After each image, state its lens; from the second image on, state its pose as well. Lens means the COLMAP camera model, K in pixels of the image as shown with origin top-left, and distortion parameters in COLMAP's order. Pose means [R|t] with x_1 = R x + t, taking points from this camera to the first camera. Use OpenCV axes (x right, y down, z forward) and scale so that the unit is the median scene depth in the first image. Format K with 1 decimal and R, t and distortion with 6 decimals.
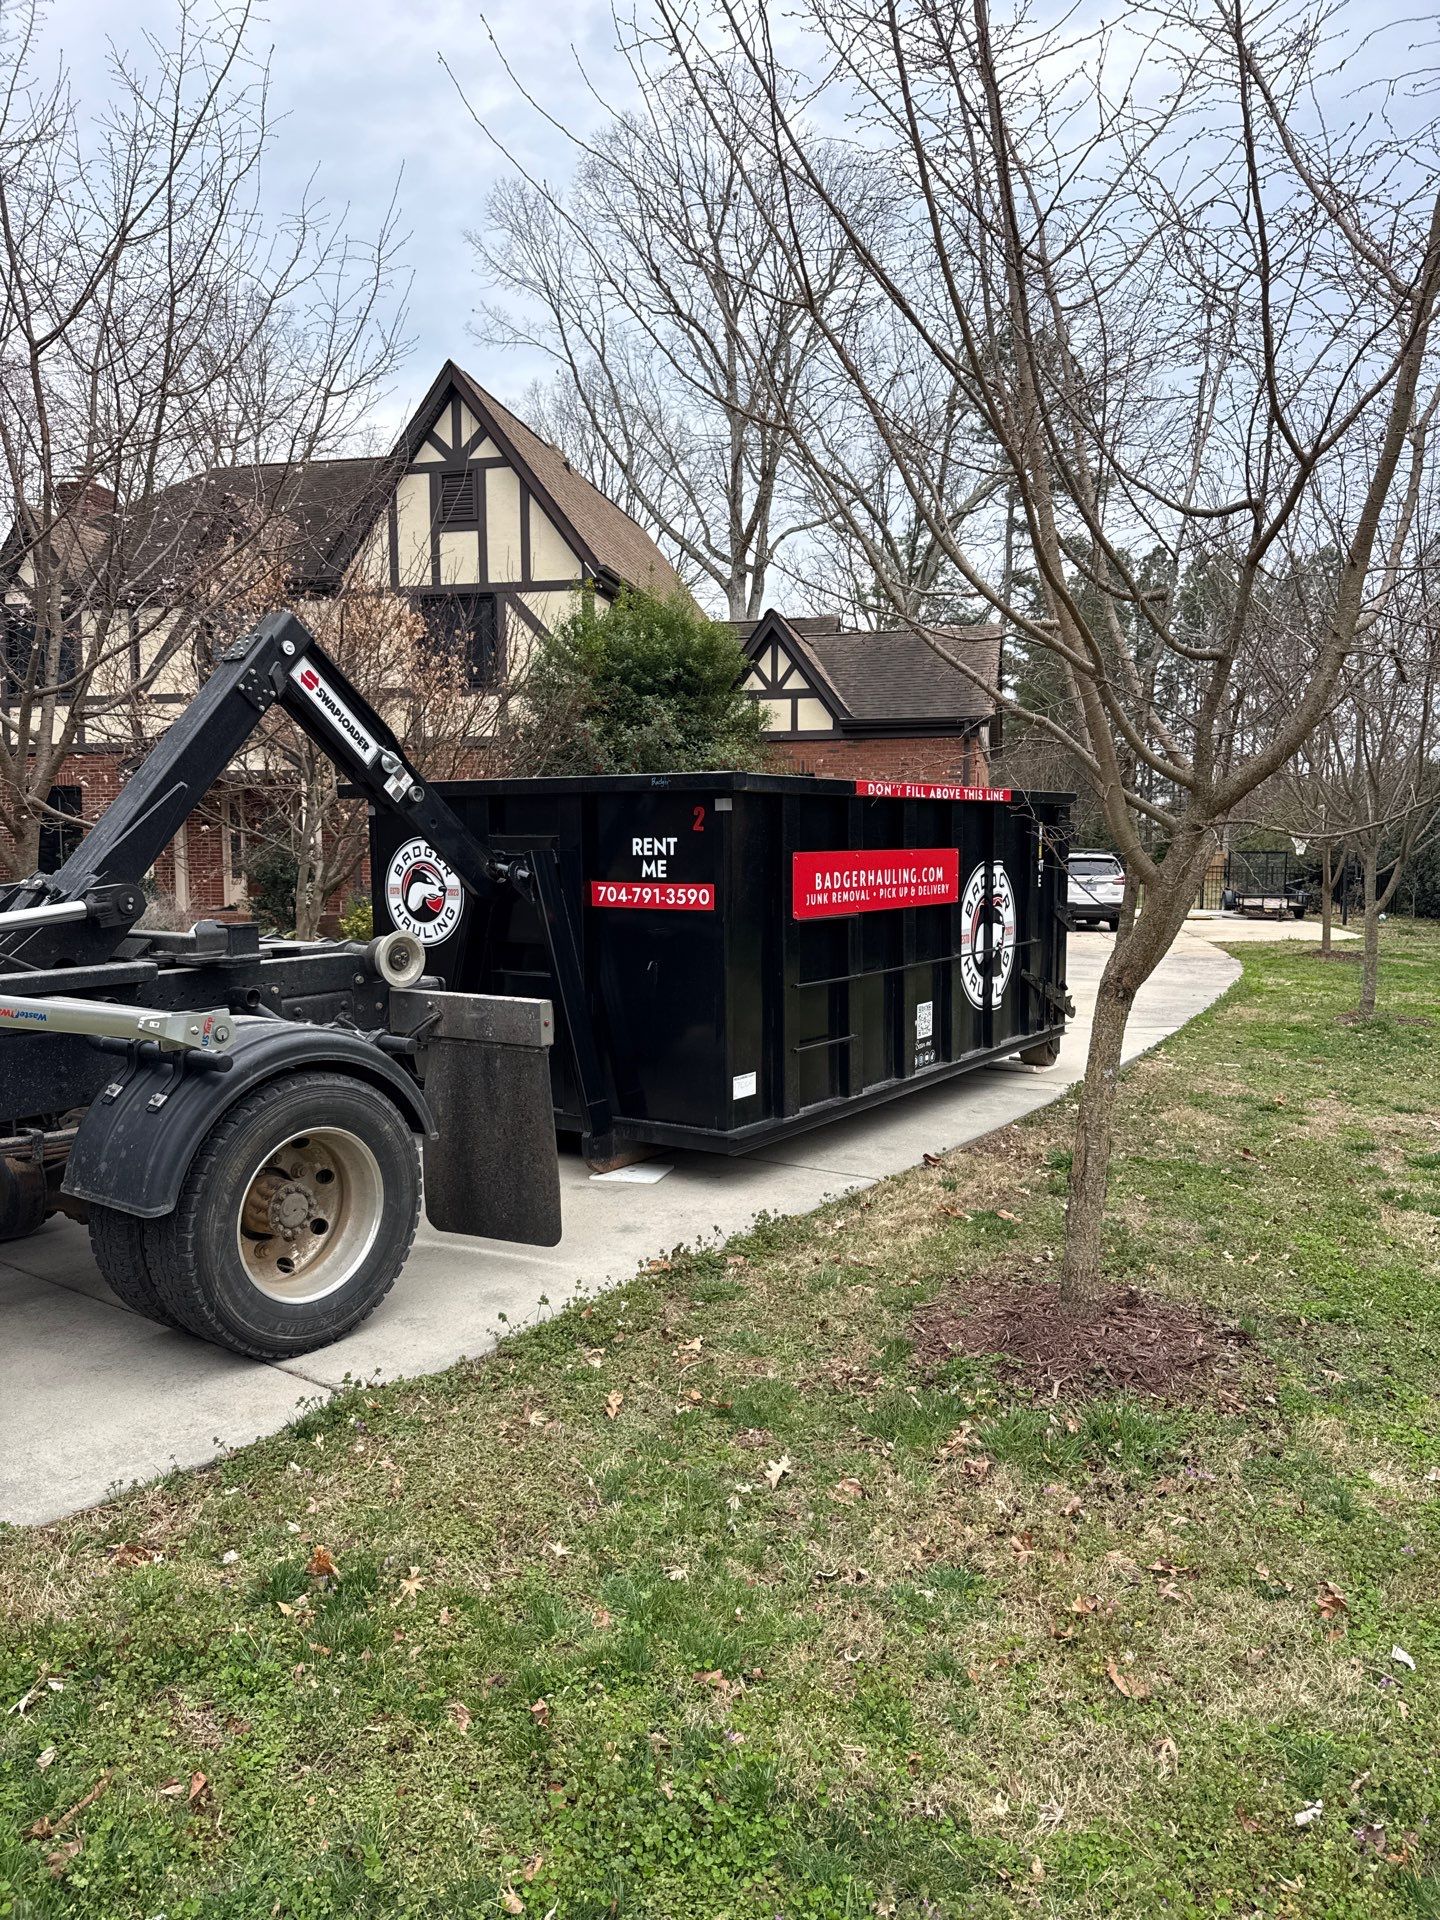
lens RADIAL K [[1404.5, 0, 724.4], [0, 1404.5, 996.9], [0, 0, 1]] dist [0.058747, -0.046097]
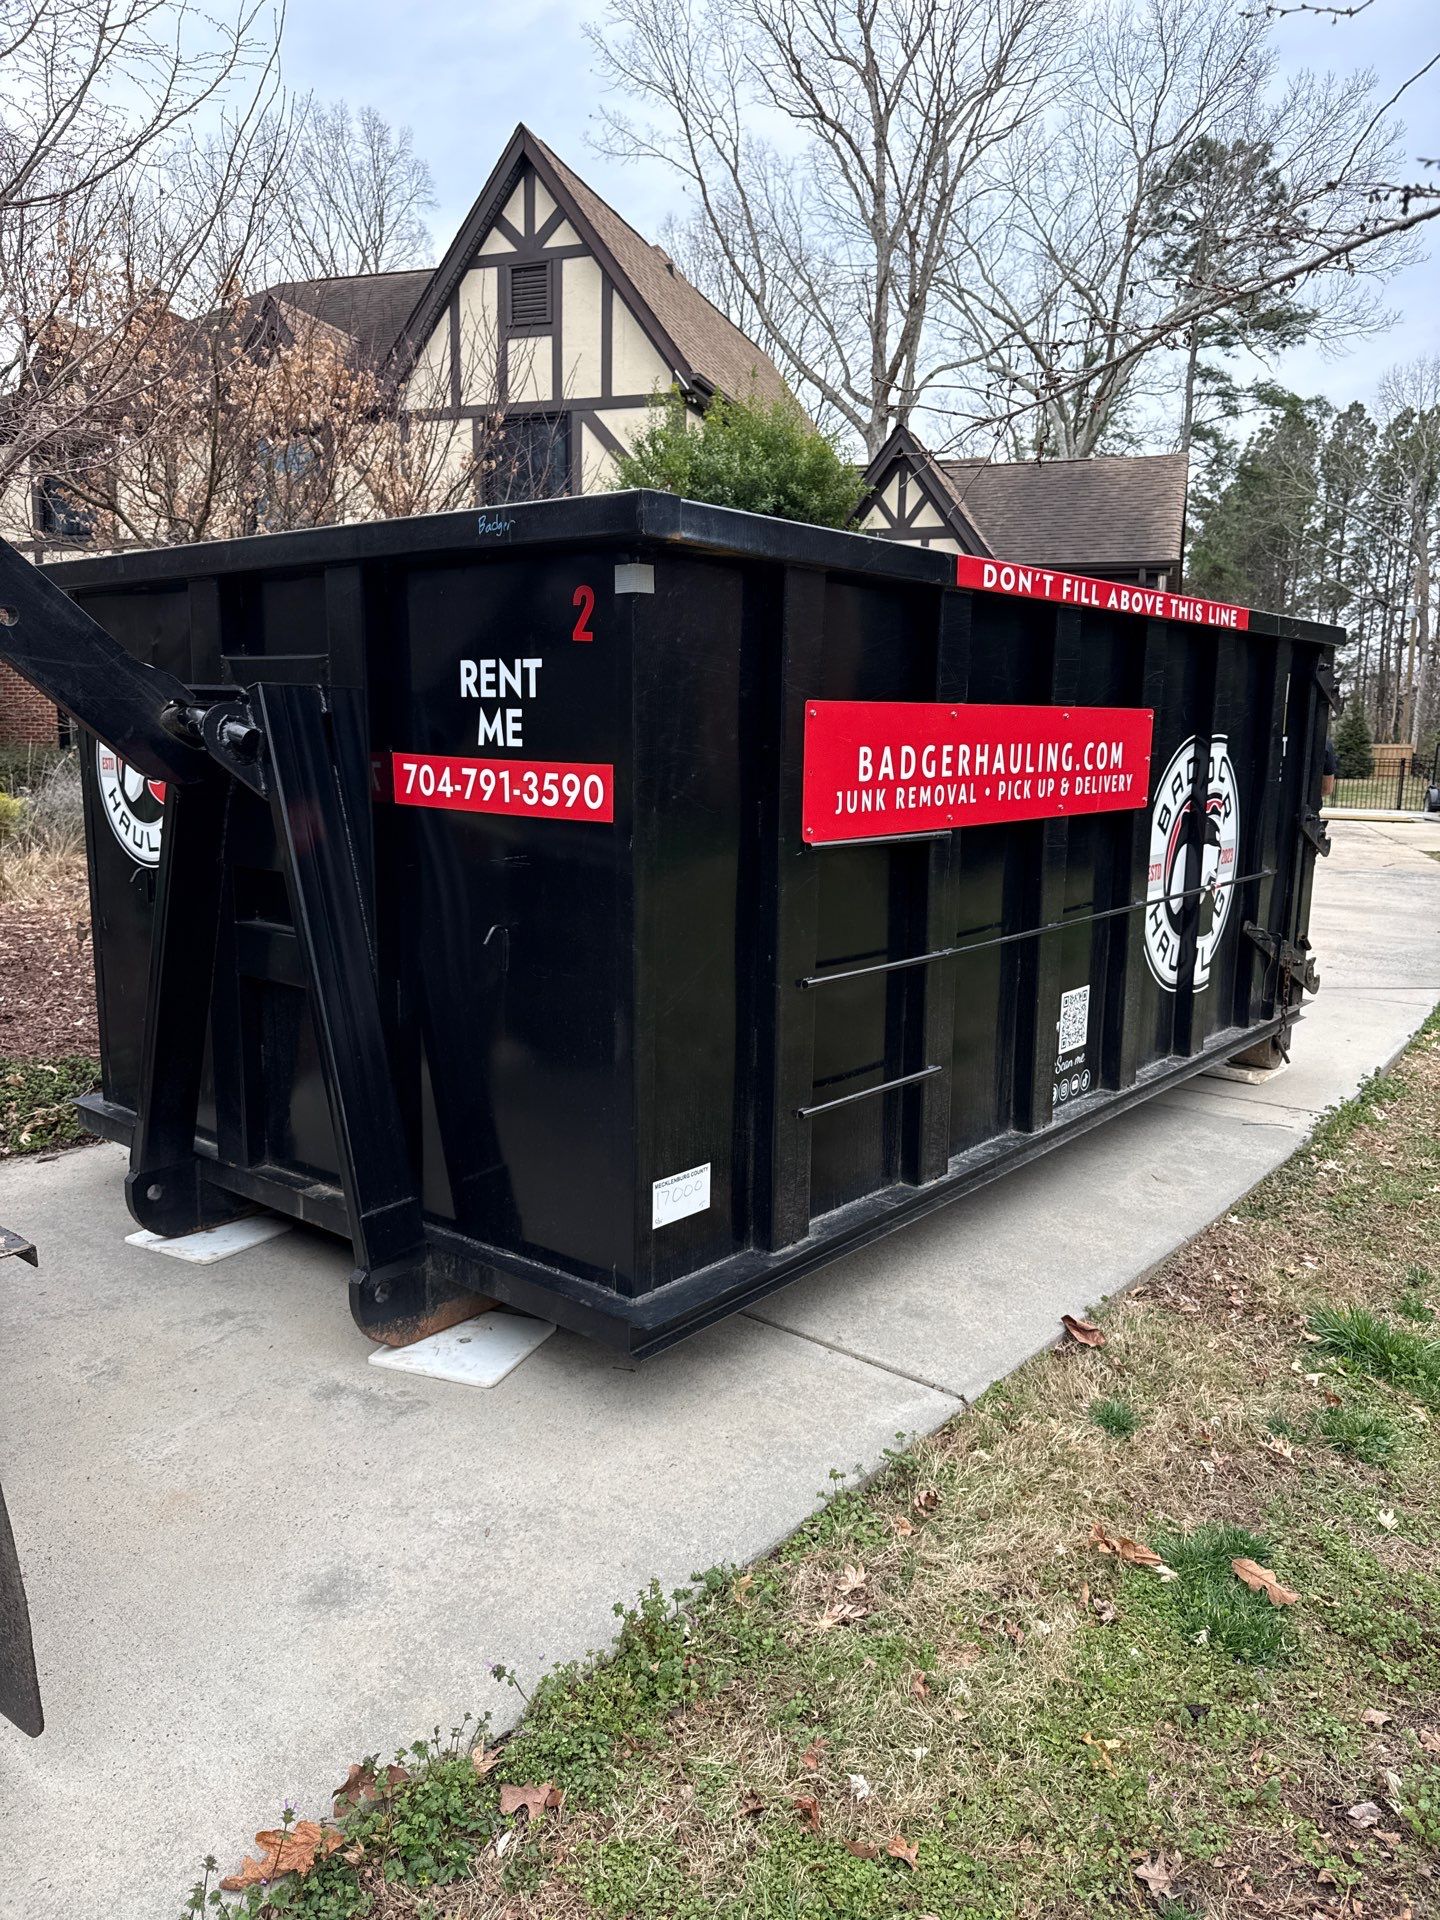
lens RADIAL K [[1358.2, 0, 711.6], [0, 1358.2, 966.2], [0, 0, 1]] dist [0.022786, -0.035588]
pose [[0.992984, 0.039068, -0.111610, 0.025548], [-0.031569, 0.997173, 0.068183, -0.015940], [0.113958, -0.064182, 0.991410, 0.195951]]
